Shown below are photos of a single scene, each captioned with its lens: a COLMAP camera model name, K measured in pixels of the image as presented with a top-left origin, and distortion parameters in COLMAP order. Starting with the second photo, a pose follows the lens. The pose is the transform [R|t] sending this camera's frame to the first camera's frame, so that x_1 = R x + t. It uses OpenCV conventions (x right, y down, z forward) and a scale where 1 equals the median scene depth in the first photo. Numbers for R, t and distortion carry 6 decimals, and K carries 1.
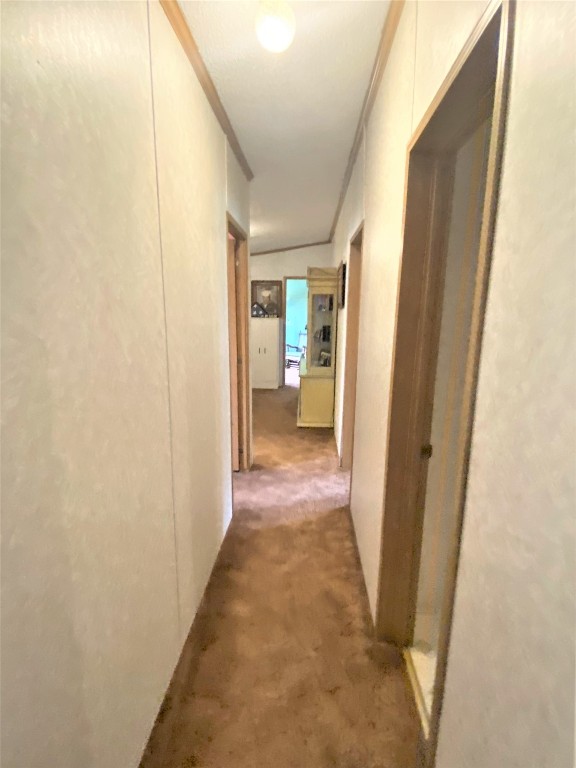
lens RADIAL K [[318.8, 0, 288.0], [0, 318.8, 384.0], [0, 0, 1]] dist [0.029962, -0.033076]
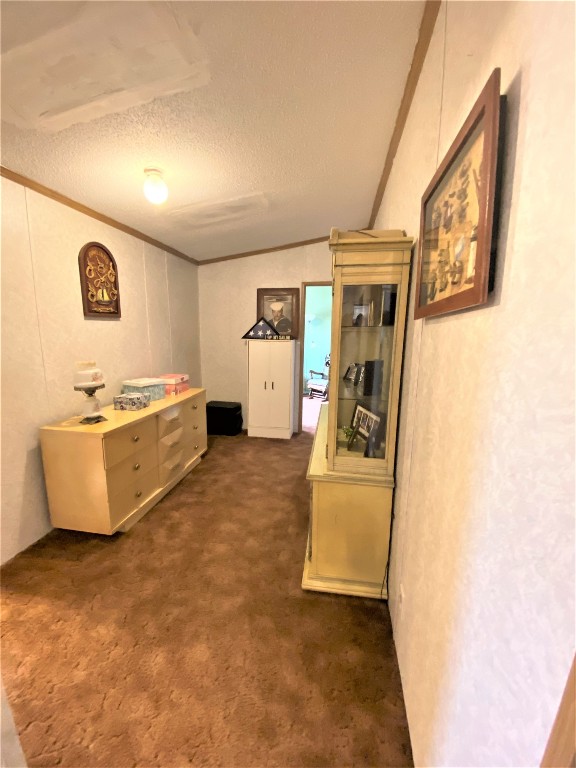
lens RADIAL K [[318.8, 0, 288.0], [0, 318.8, 384.0], [0, 0, 1]] dist [0.029962, -0.033076]
pose [[0.995894, 0.028393, -0.085960, 0.022184], [-0.033843, 0.997463, -0.062631, -0.066634], [0.083964, 0.065283, 0.994328, 0.306119]]
